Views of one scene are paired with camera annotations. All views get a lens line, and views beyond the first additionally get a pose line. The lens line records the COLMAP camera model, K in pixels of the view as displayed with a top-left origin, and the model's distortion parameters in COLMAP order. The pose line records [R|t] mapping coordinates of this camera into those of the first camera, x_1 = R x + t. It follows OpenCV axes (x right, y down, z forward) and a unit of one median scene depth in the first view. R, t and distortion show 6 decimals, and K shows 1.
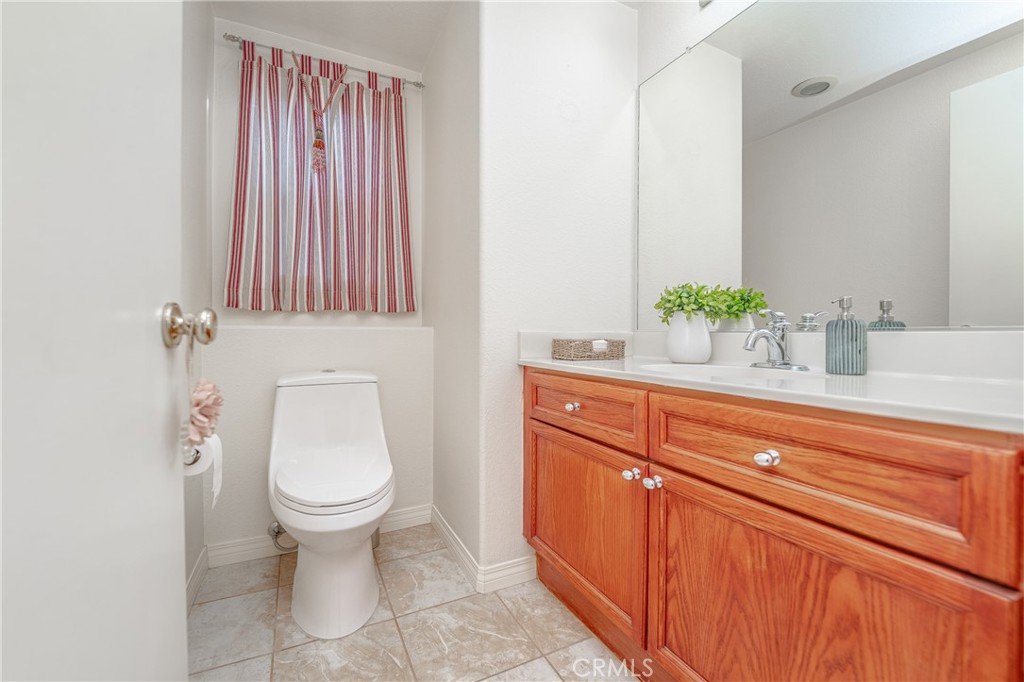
lens RADIAL K [[413.1, 0, 506.3], [0, 413.1, 342.3], [0, 0, 1]] dist [-0.003031, 0.000070]
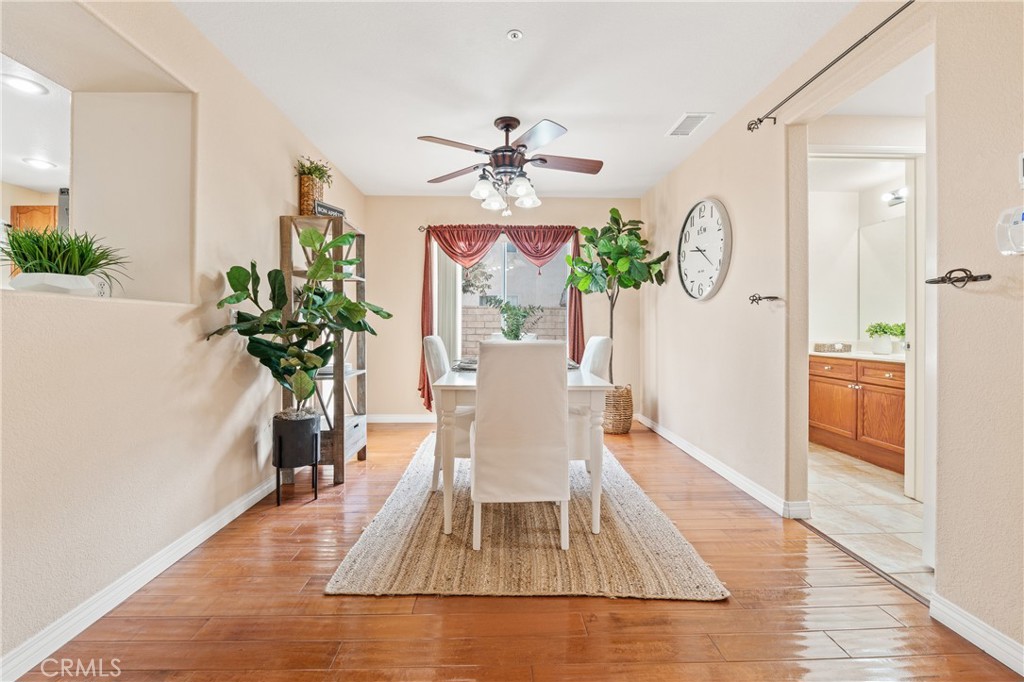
lens RADIAL K [[429.4, 0, 507.7], [0, 429.4, 337.6], [0, 0, 1]] dist [-0.005569, -0.000547]
pose [[0.909269, -0.004617, -0.416183, -0.688806], [0.006985, 0.999967, 0.004168, -0.094980], [0.416150, -0.006697, 0.909271, -2.913798]]
